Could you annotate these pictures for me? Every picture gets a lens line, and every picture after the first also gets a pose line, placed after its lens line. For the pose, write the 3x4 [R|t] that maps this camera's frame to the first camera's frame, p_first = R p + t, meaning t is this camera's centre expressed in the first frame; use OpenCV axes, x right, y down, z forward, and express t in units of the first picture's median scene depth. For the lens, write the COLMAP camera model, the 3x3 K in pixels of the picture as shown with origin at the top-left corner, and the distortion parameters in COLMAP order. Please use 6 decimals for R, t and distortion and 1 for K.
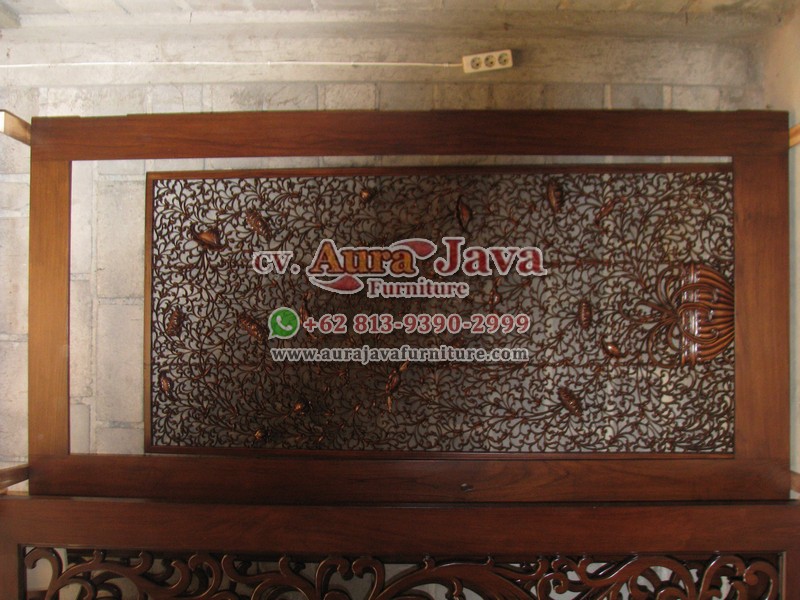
lens RADIAL K [[834.7, 0, 400.0], [0, 834.7, 300.0], [0, 0, 1]] dist [-0.202924, 0.230914]
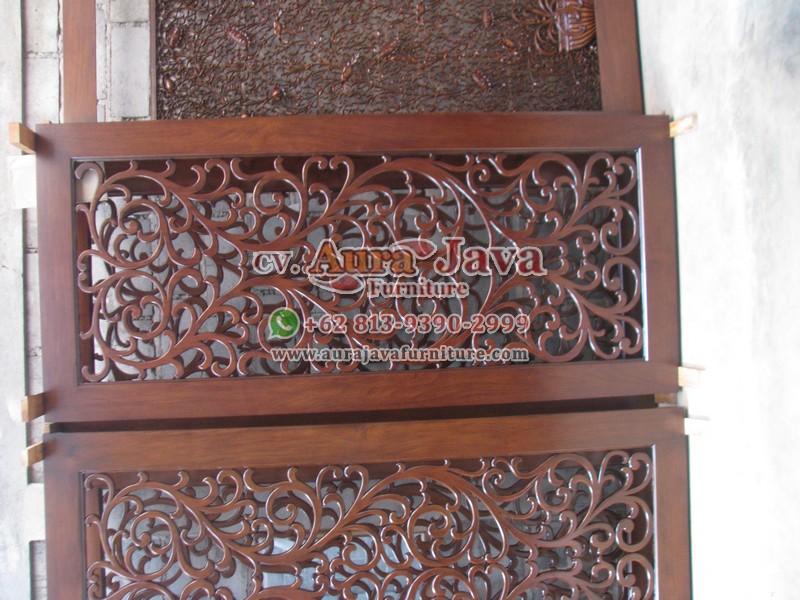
lens RADIAL K [[834.7, 0, 400.0], [0, 834.7, 300.0], [0, 0, 1]] dist [-0.202924, 0.230914]
pose [[0.991273, -0.042462, 0.124800, -0.104667], [0.043690, 0.999020, -0.007119, 0.479111], [-0.124375, 0.012510, 0.992156, -0.304473]]
